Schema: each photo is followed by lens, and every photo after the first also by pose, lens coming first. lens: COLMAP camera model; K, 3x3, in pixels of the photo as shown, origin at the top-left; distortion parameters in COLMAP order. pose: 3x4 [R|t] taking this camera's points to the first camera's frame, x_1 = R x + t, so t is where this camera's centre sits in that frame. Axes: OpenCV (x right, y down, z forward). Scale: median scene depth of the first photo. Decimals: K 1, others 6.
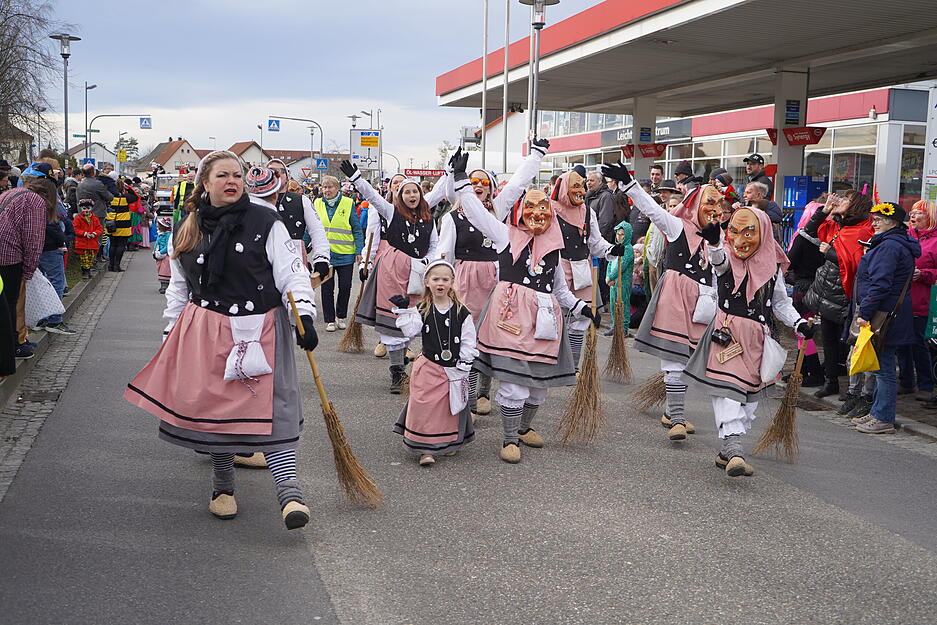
lens RADIAL K [[1028.7, 0, 464.0], [0, 1028.7, 314.9], [0, 0, 1]] dist [-0.000706, 0.000000]
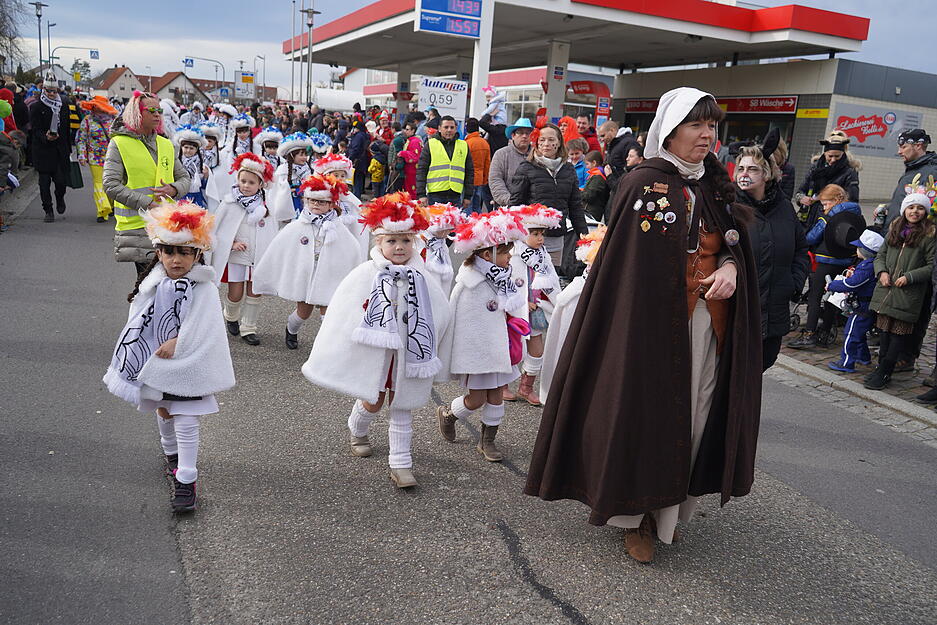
lens RADIAL K [[751.6, 0, 463.0], [0, 751.6, 309.1], [0, 0, 1]] dist [0.002888, 0.002752]
pose [[0.988774, 0.017466, 0.148393, 0.074998], [-0.035634, 0.992052, 0.120678, 0.029277], [-0.145105, -0.124611, 0.981538, -0.226337]]
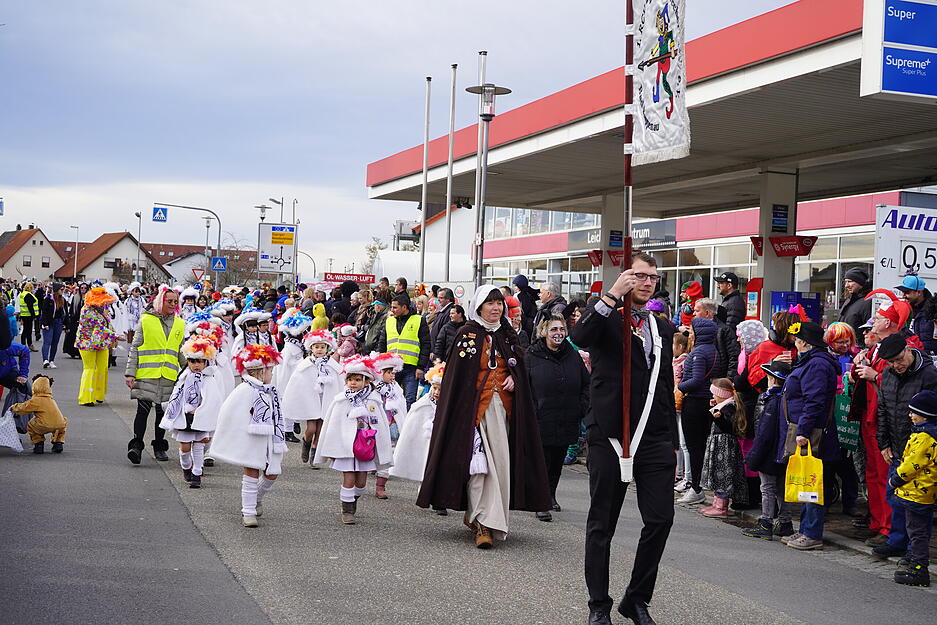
lens RADIAL K [[1343.9, 0, 470.1], [0, 1343.9, 315.4], [0, 0, 1]] dist [-0.013240, 0.000000]
pose [[0.998295, 0.019741, 0.054940, -0.001005], [-0.013607, 0.993854, -0.109861, 0.007569], [-0.056771, 0.108926, 0.992427, -0.062684]]
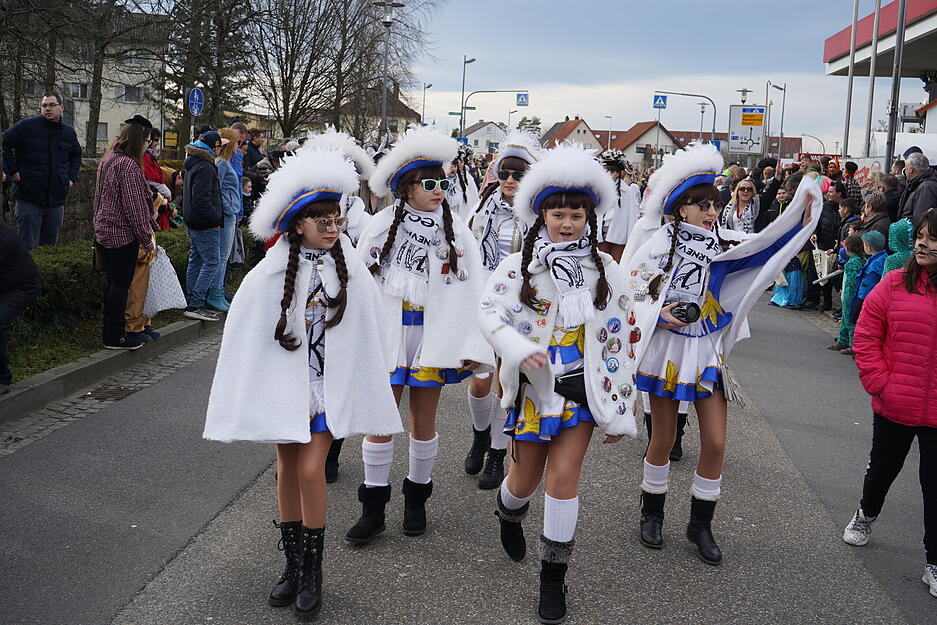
lens RADIAL K [[1162.6, 0, 469.7], [0, 1162.6, 312.5], [0, 0, 1]] dist [0.019859, 0.000000]
pose [[0.932840, 0.062938, -0.354750, 0.045161], [-0.064667, 0.997882, 0.006994, -0.003251], [0.354439, 0.016417, 0.934935, 0.034742]]
